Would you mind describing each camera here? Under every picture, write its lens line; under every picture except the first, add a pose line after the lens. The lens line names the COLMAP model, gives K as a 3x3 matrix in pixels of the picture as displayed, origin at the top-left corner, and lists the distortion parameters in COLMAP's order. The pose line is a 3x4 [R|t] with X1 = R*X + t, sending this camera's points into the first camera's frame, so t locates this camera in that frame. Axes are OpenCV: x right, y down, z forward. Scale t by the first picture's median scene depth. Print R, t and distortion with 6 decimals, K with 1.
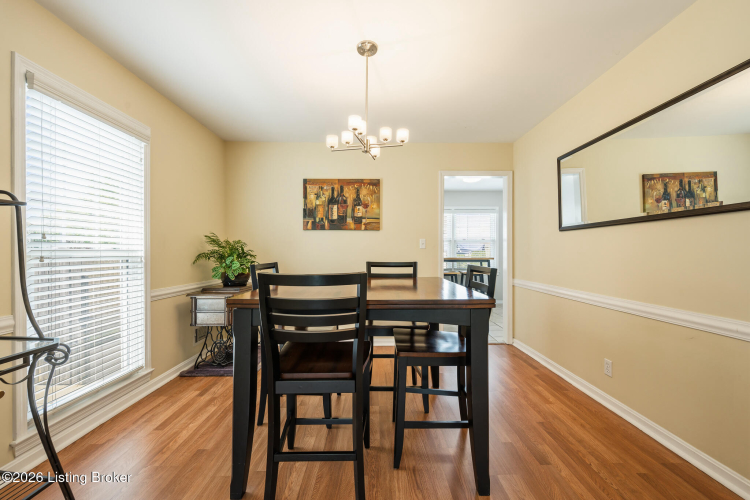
lens RADIAL K [[313.2, 0, 378.0], [0, 313.2, 251.6], [0, 0, 1]] dist [-0.001890, -0.000325]
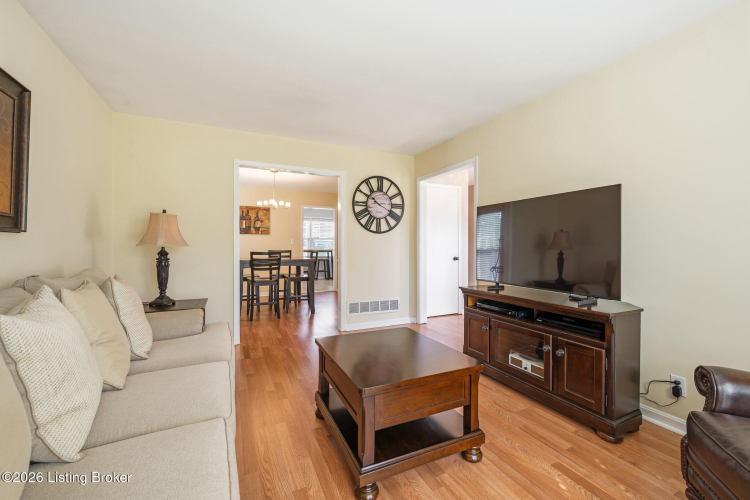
lens RADIAL K [[313.2, 0, 378.8], [0, 313.2, 246.9], [0, 0, 1]] dist [-0.001890, -0.000325]
pose [[0.905793, 0.008578, 0.423635, -0.197806], [-0.011477, 0.999925, 0.004292, -0.008495], [-0.423566, -0.008750, 0.905823, -1.009809]]
